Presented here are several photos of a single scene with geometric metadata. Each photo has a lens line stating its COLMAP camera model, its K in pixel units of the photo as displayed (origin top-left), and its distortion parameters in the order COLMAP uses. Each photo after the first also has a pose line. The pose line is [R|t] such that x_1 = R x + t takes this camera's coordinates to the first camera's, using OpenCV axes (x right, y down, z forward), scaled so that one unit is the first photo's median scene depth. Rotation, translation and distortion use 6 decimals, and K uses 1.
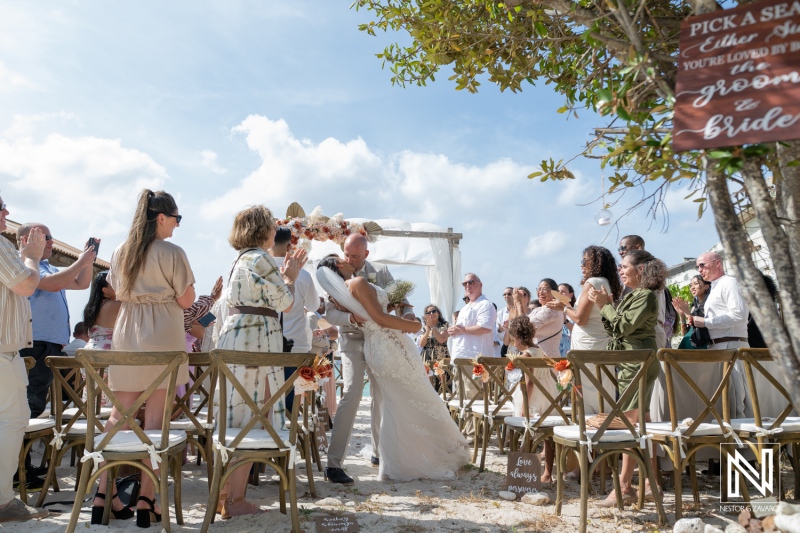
lens RADIAL K [[559.3, 0, 400.0], [0, 559.3, 266.5], [0, 0, 1]] dist [-0.042248, 0.000660]
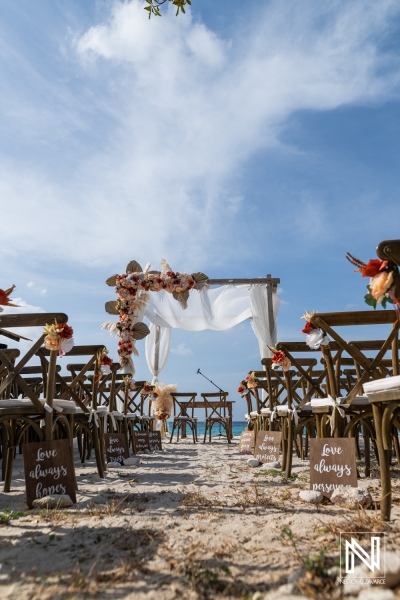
lens RADIAL K [[419.5, 0, 200.0], [0, 419.5, 300.0], [0, 0, 1]] dist [-0.042248, 0.000660]
pose [[0.991585, -0.057099, -0.116181, 0.127544], [0.042542, 0.991353, -0.124132, 0.219276], [0.122265, 0.118145, 0.985441, 0.418263]]
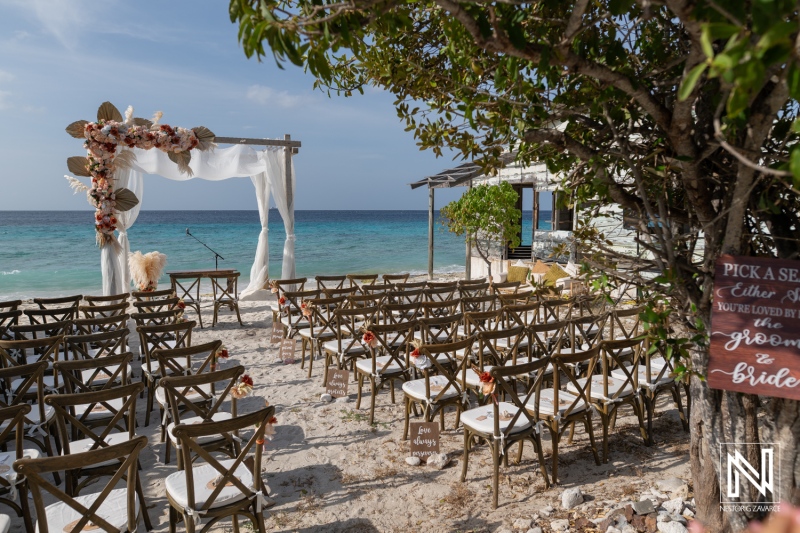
lens RADIAL K [[552.9, 0, 400.0], [0, 552.9, 266.5], [0, 0, 1]] dist [-0.041420, 0.001121]
pose [[0.931277, -0.057039, 0.359819, -0.226495], [-0.042154, 0.964162, 0.261944, -0.287441], [-0.361865, -0.259111, 0.895497, 0.072833]]
